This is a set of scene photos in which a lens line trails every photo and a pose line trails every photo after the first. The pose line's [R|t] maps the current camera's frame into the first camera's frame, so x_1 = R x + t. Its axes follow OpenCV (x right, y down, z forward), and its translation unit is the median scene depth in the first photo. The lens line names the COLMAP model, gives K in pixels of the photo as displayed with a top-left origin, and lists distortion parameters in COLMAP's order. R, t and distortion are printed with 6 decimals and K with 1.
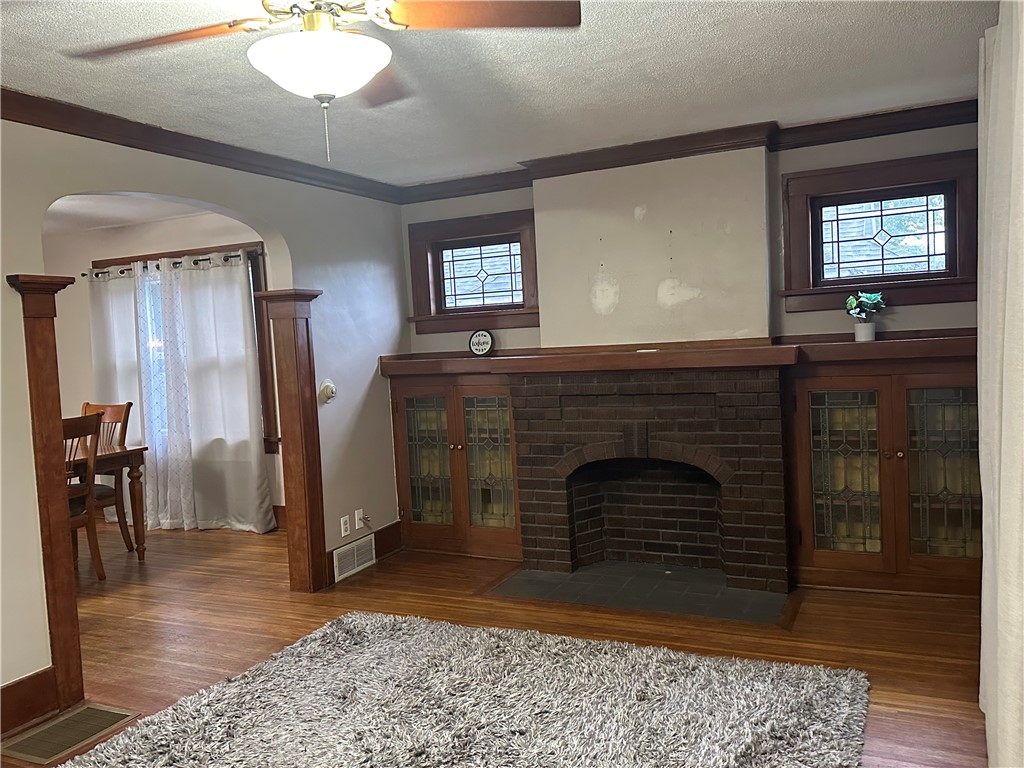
lens RADIAL K [[812.8, 0, 512.0], [0, 812.8, 384.0], [0, 0, 1]] dist [0.161466, -0.323387]
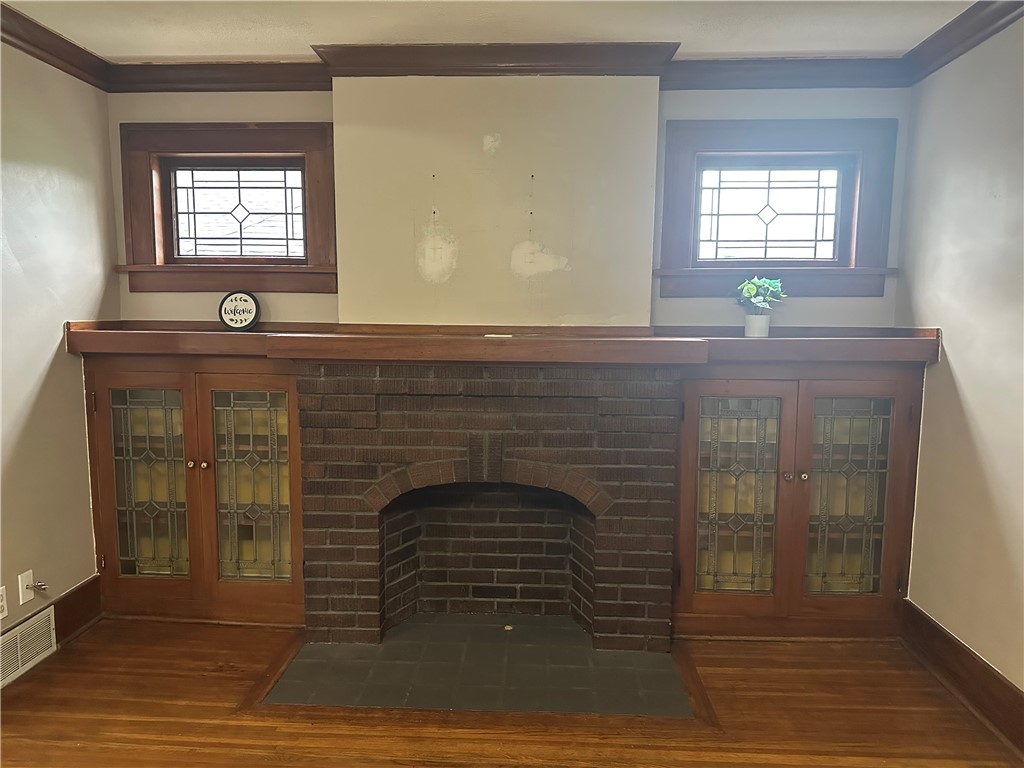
lens RADIAL K [[715.2, 0, 512.0], [0, 715.2, 384.0], [0, 0, 1]] dist [0.100828, -0.133687]
pose [[0.919336, 0.019989, 0.392966, -0.072998], [-0.033624, 0.999047, 0.027845, -0.014811], [-0.392035, -0.038812, 0.919131, 0.384774]]
